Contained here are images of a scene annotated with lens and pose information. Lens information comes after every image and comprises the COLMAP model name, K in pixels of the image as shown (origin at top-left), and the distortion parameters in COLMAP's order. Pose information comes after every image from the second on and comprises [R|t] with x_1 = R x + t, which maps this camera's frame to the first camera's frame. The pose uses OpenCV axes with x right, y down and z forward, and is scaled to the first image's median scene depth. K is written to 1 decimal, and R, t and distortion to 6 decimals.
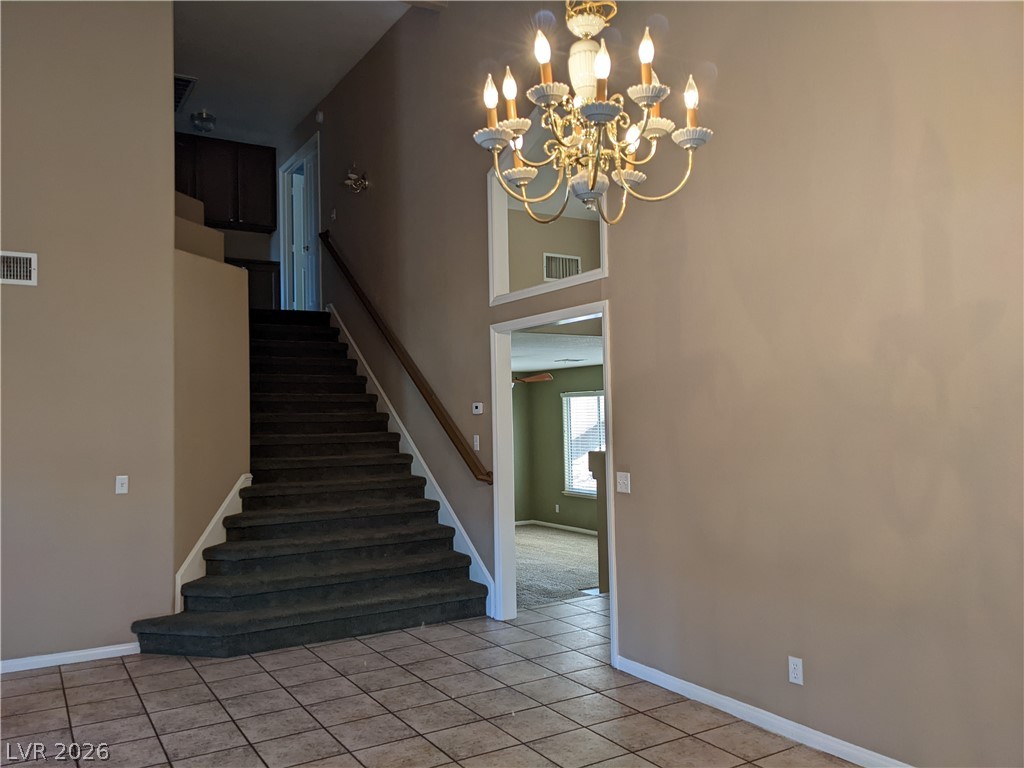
lens RADIAL K [[836.9, 0, 512.0], [0, 836.9, 384.0], [0, 0, 1]] dist [0.006733, -0.064369]
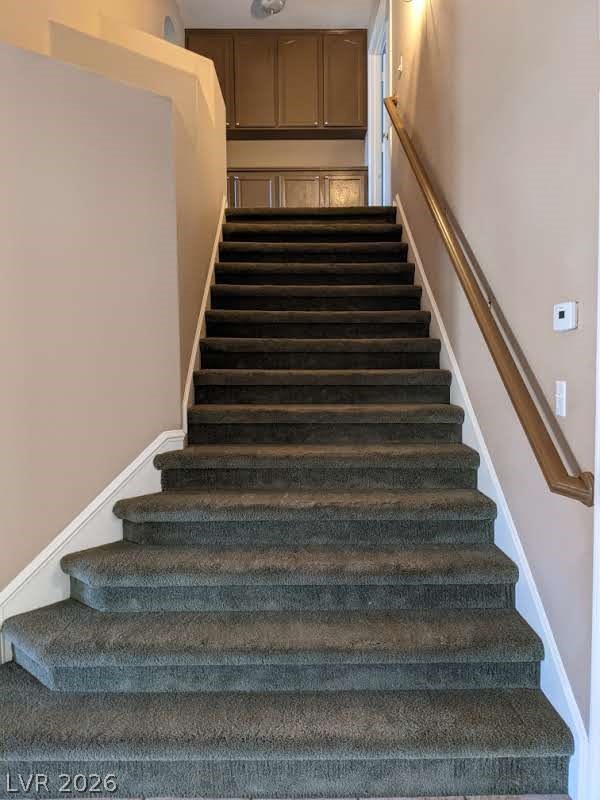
lens RADIAL K [[669.7, 0, 300.0], [0, 669.7, 400.0], [0, 0, 1]] dist [0.006441, -0.001284]
pose [[0.871402, 0.047836, -0.488232, 0.008068], [0.002119, 0.994858, 0.101257, 0.033562], [0.490566, -0.089271, 0.866820, 0.598253]]
